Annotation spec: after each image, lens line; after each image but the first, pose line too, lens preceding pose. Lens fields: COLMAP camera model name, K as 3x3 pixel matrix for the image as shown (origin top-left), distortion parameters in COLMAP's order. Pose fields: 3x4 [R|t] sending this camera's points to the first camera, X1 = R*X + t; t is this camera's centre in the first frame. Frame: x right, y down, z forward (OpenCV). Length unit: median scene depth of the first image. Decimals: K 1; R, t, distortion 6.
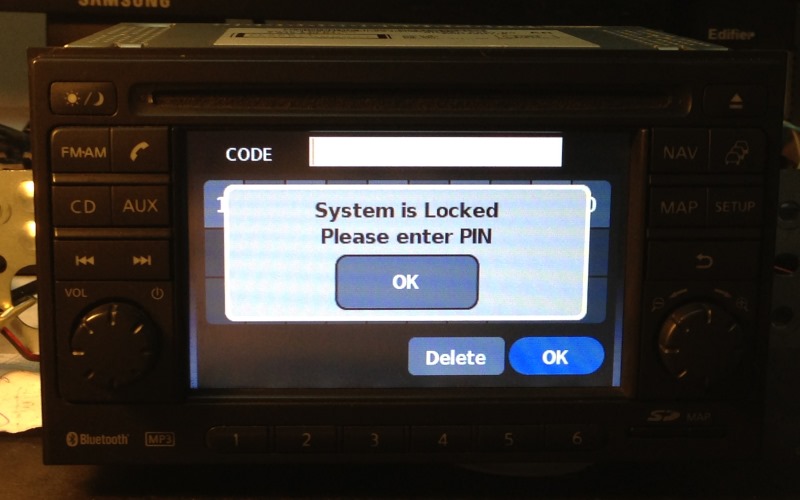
lens RADIAL K [[1510.7, 0, 400.0], [0, 1510.7, 250.0], [0, 0, 1]] dist [-0.013596, 0.125948]
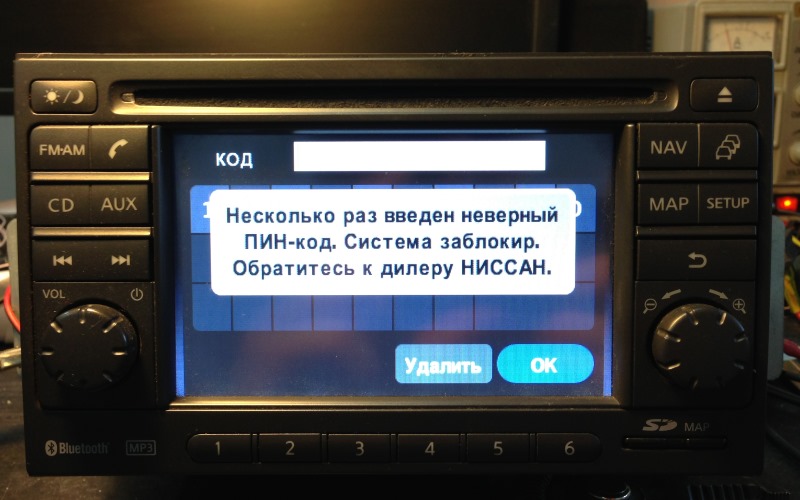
lens RADIAL K [[838.8, 0, 399.6], [0, 838.8, 269.0], [0, 0, 1]] dist [0.055671, -0.011006]
pose [[0.998216, -0.011283, -0.058638, 0.042889], [0.002960, 0.990130, -0.140123, 0.088915], [0.059640, 0.139700, 0.988396, 0.457814]]
